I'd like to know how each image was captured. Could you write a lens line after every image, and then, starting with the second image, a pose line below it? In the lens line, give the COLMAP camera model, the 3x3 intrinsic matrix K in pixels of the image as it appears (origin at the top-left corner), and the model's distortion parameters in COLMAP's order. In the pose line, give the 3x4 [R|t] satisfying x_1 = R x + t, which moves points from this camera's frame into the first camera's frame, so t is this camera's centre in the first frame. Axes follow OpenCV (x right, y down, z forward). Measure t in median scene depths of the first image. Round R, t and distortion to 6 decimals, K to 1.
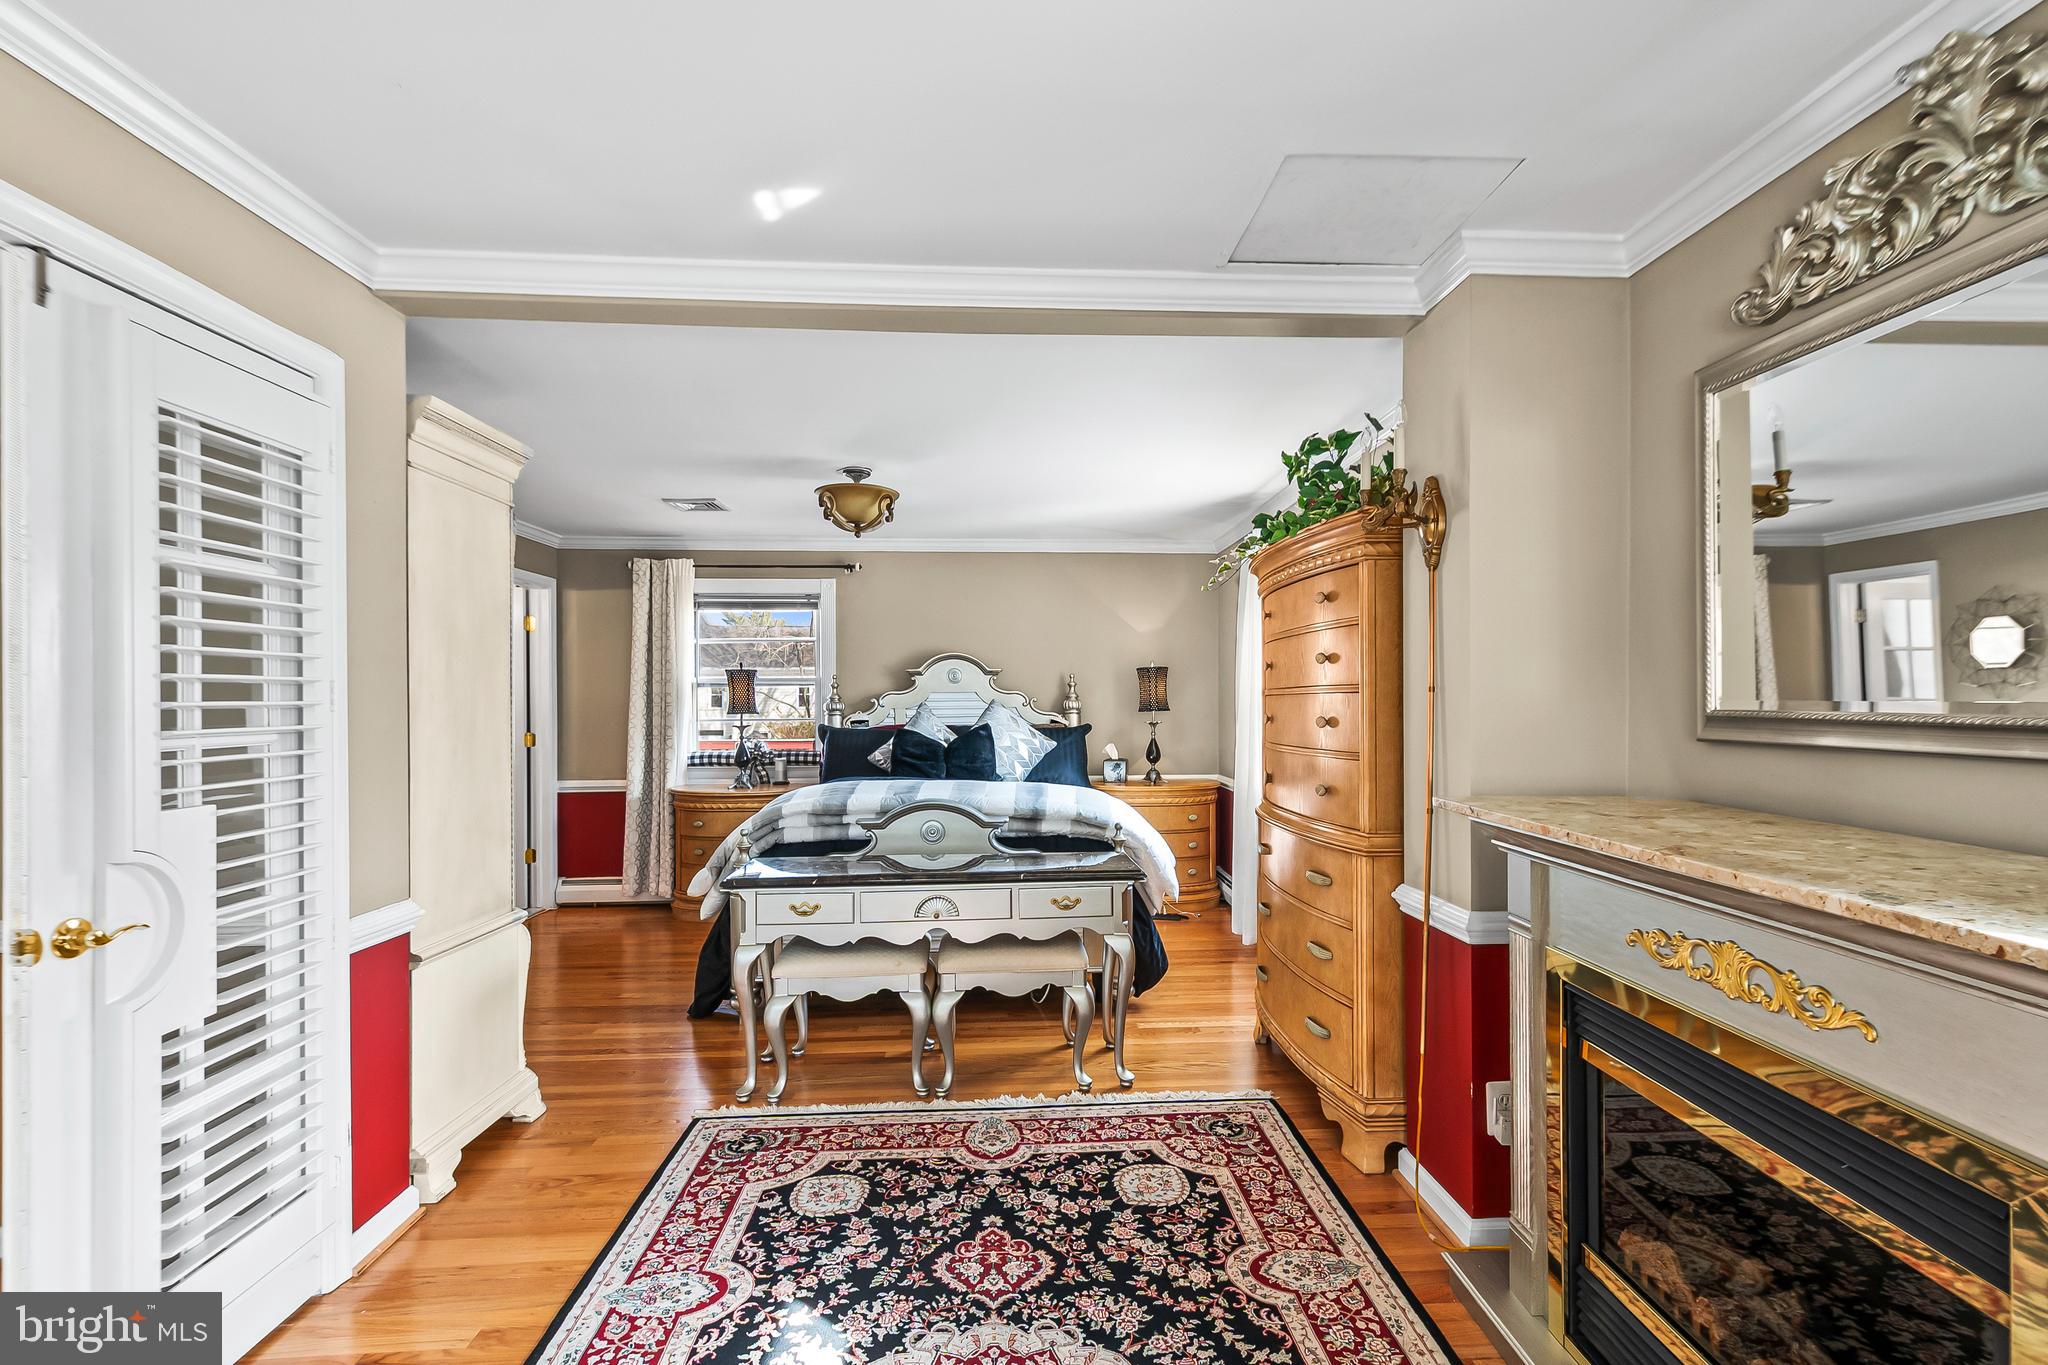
lens RADIAL K [[905.7, 0, 1048.7], [0, 905.7, 694.8], [0, 0, 1]] dist [0.009838, -0.000540]
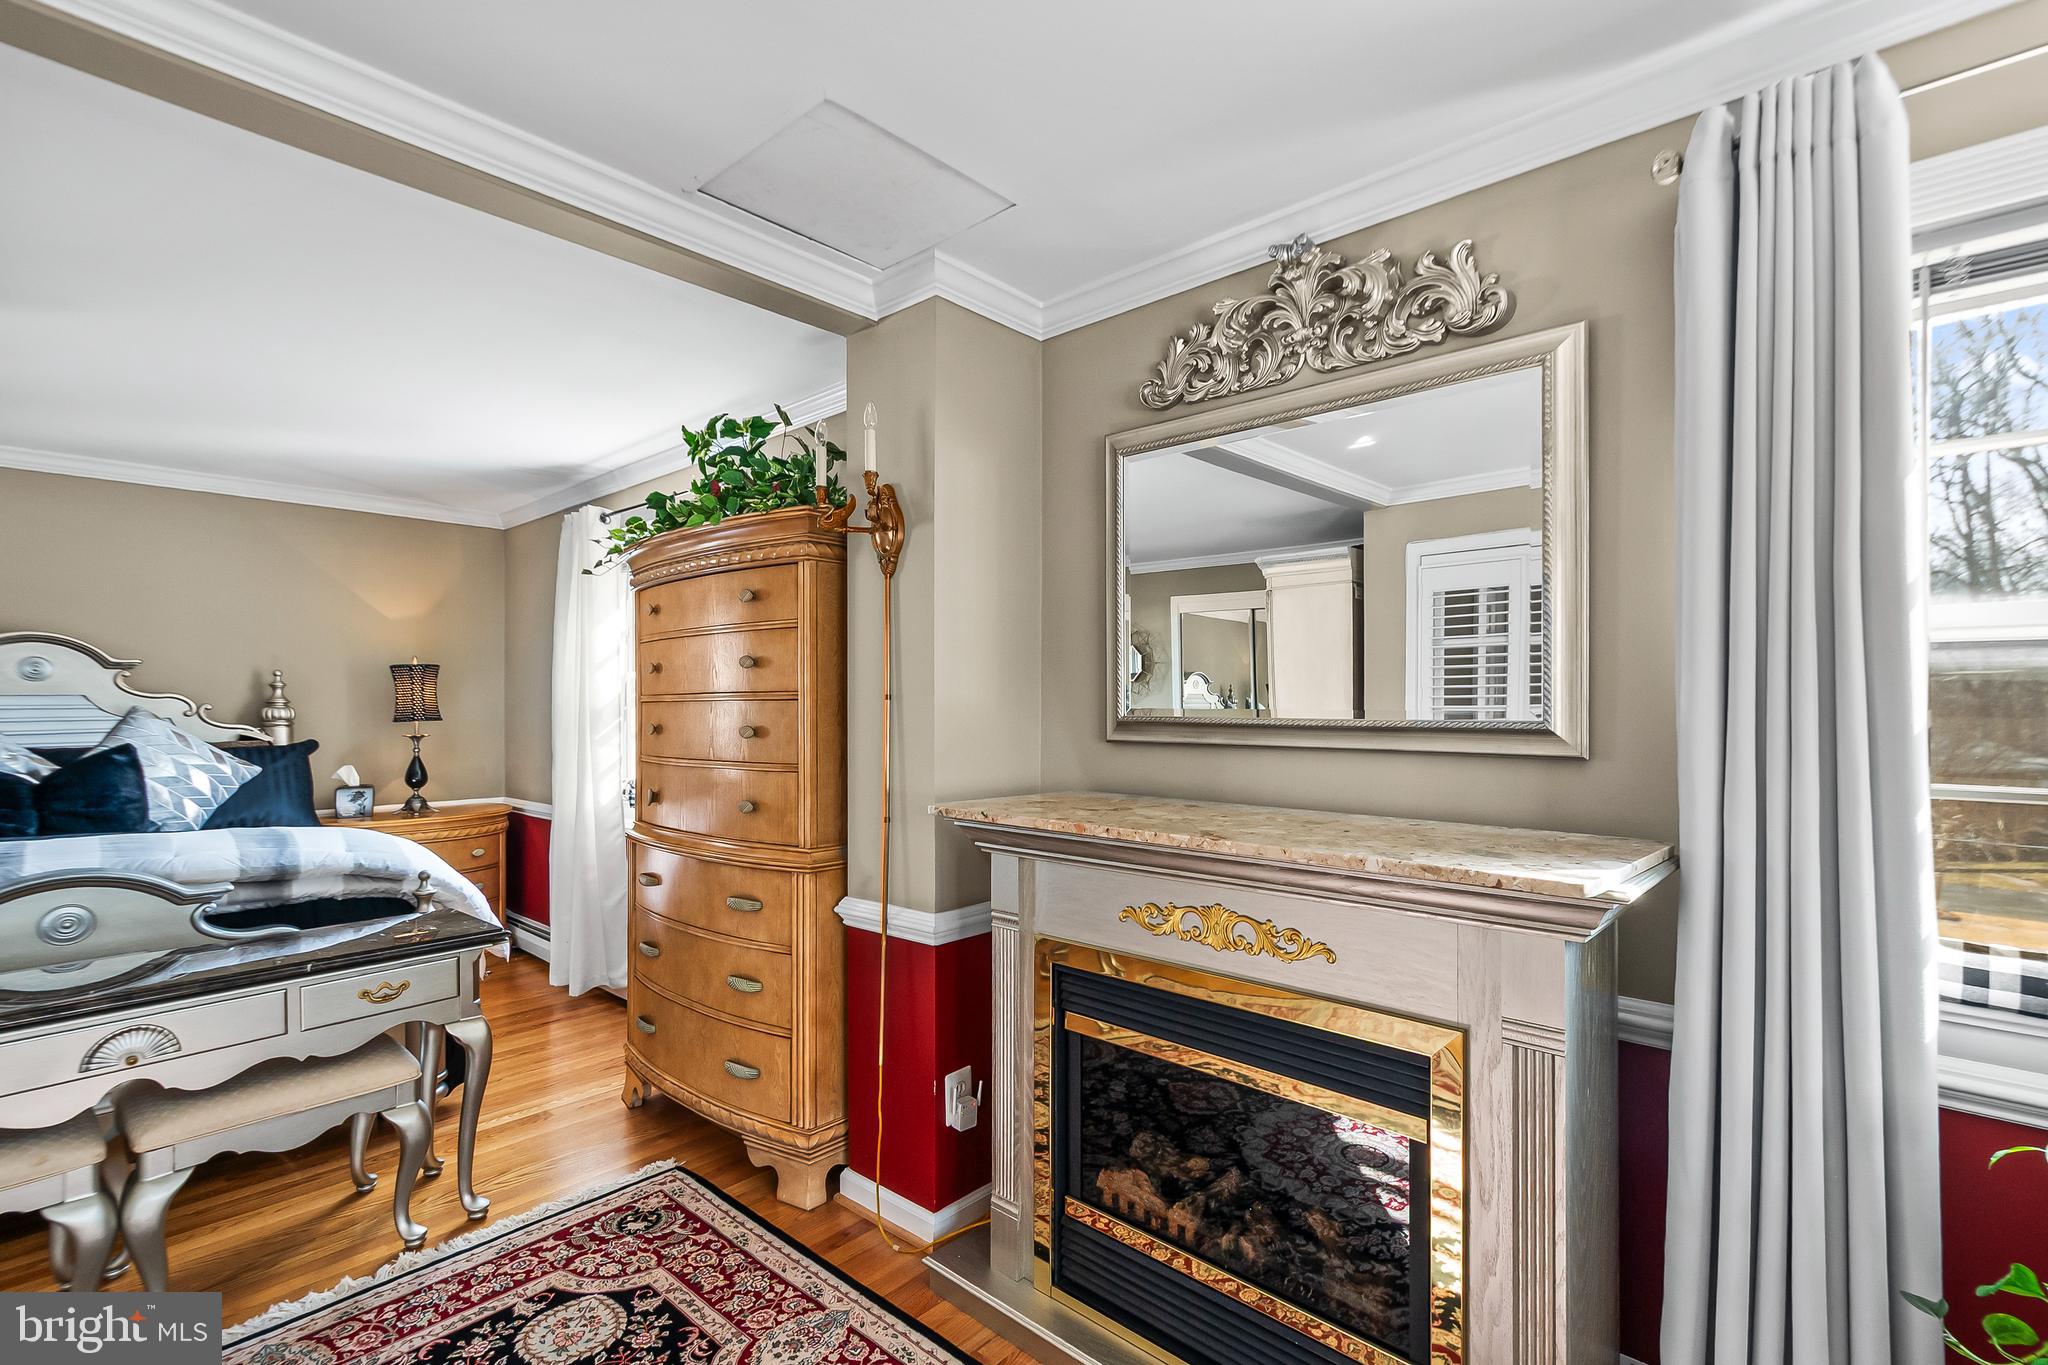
lens RADIAL K [[926.1, 0, 1047.9], [0, 926.1, 696.9], [0, 0, 1]] dist [0.010886, -0.000770]
pose [[0.712818, 0.007279, 0.701312, -0.153809], [-0.004222, 0.999973, -0.006087, -0.000700], [-0.701337, 0.001378, 0.712829, 0.137726]]
